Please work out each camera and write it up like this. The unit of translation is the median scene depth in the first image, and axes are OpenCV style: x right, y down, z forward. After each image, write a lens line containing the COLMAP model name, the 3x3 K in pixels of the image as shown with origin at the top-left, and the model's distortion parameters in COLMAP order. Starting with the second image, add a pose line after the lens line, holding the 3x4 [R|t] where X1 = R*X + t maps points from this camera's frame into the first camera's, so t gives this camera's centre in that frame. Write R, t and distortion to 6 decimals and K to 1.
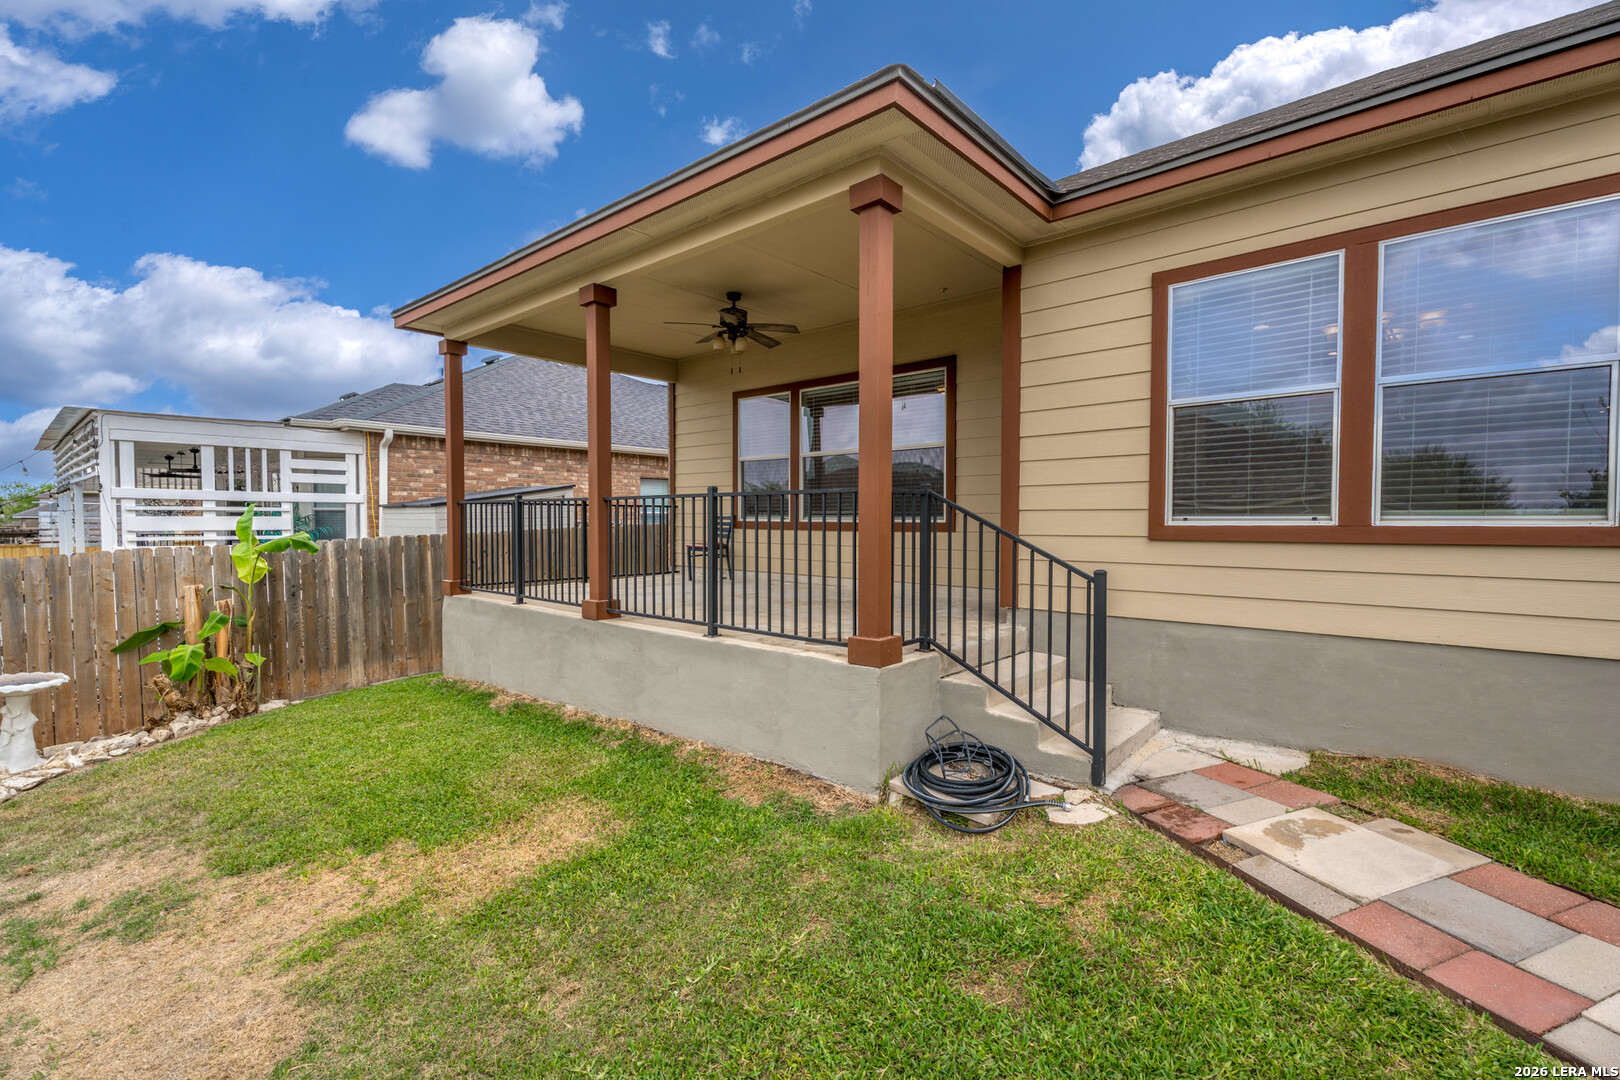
lens RADIAL K [[718.0, 0, 810.0], [0, 718.0, 540.0], [0, 0, 1]] dist [-0.001318, 0.000057]
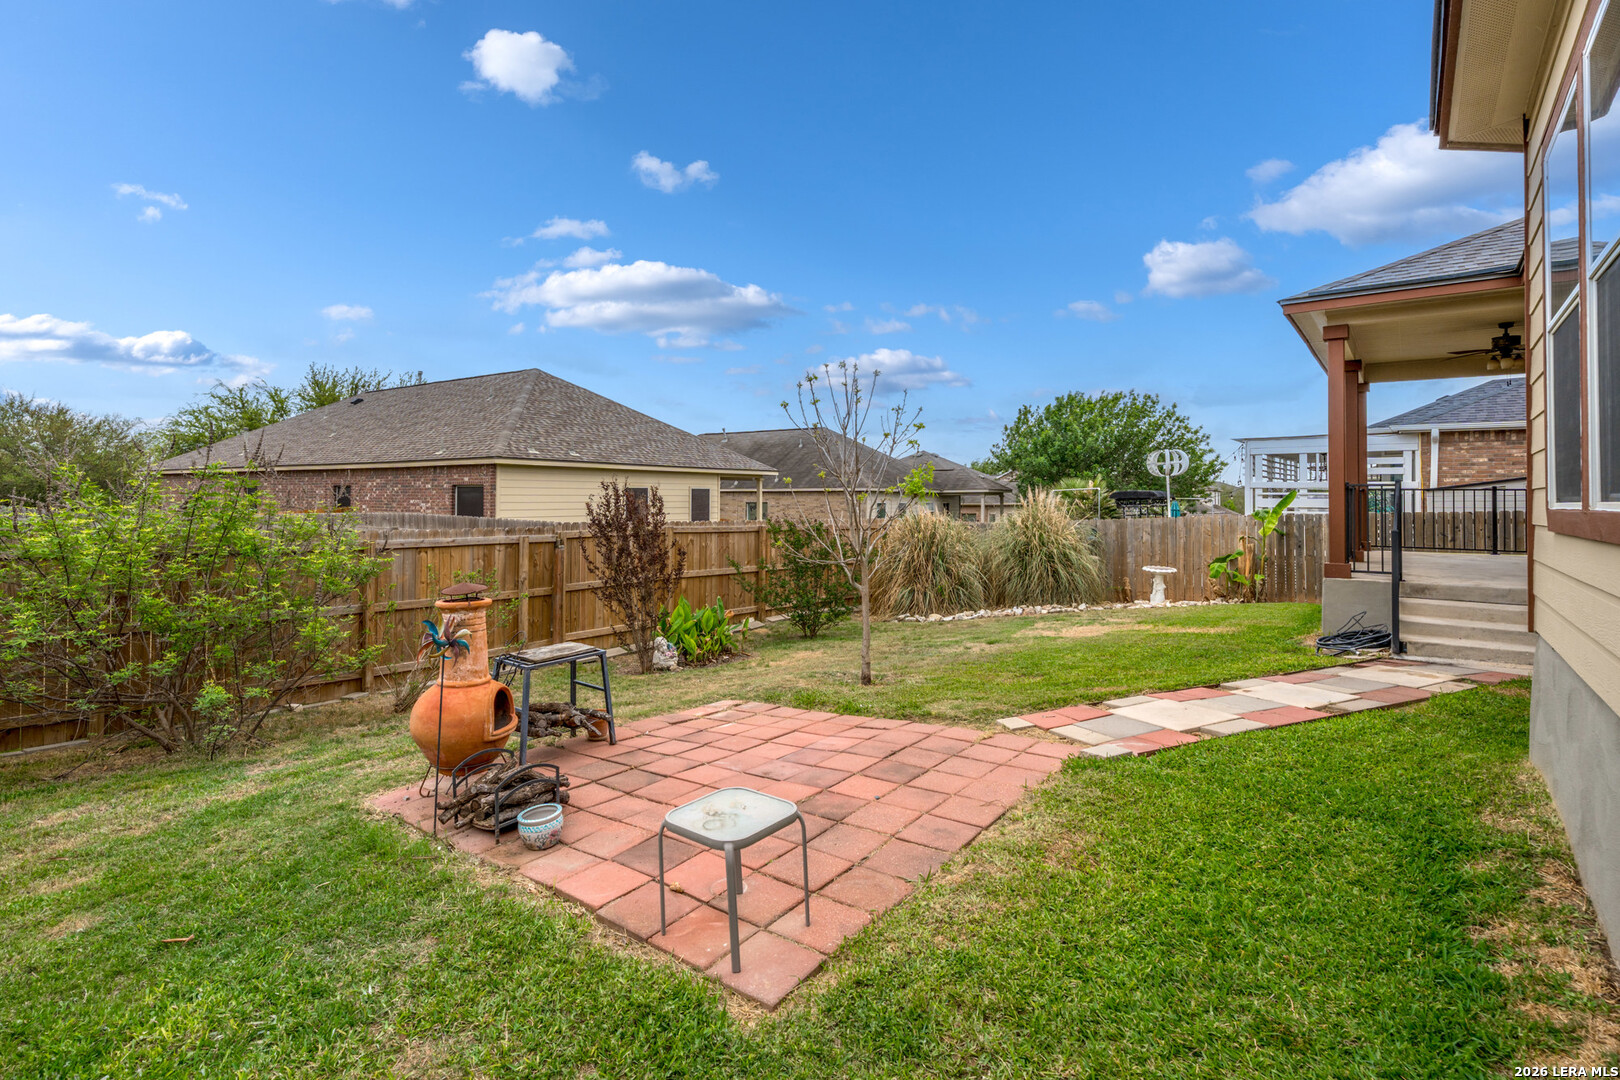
lens RADIAL K [[796.5, 0, 804.0], [0, 796.5, 489.7], [0, 0, 1]] dist [-0.000253, 0.000056]
pose [[0.064695, -0.008173, -0.997872, 0.903437], [-0.033853, 0.999373, -0.010380, 0.002710], [0.997331, 0.034452, 0.064378, -0.218695]]
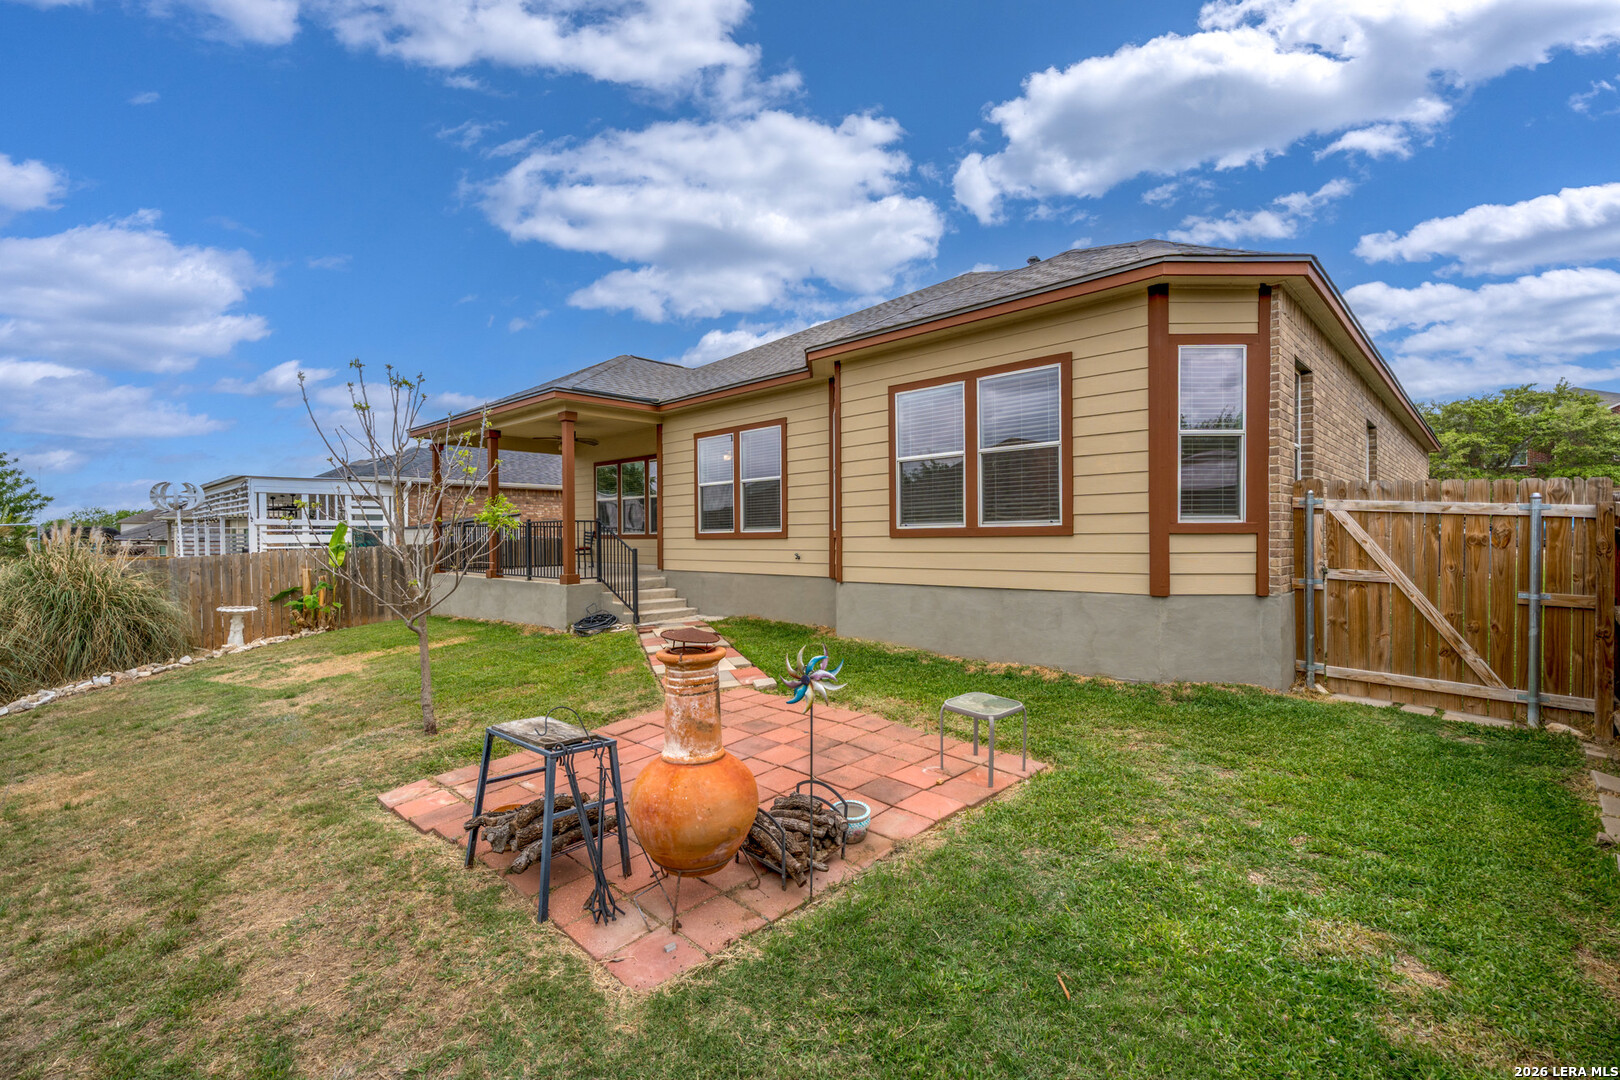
lens RADIAL K [[718.0, 0, 810.0], [0, 718.0, 540.0], [0, 0, 1]] dist [-0.001318, 0.000057]
pose [[0.999227, -0.006362, -0.038798, 0.471797], [0.005283, 0.999598, -0.027846, 0.035717], [0.038960, 0.027619, 0.998859, -0.723058]]
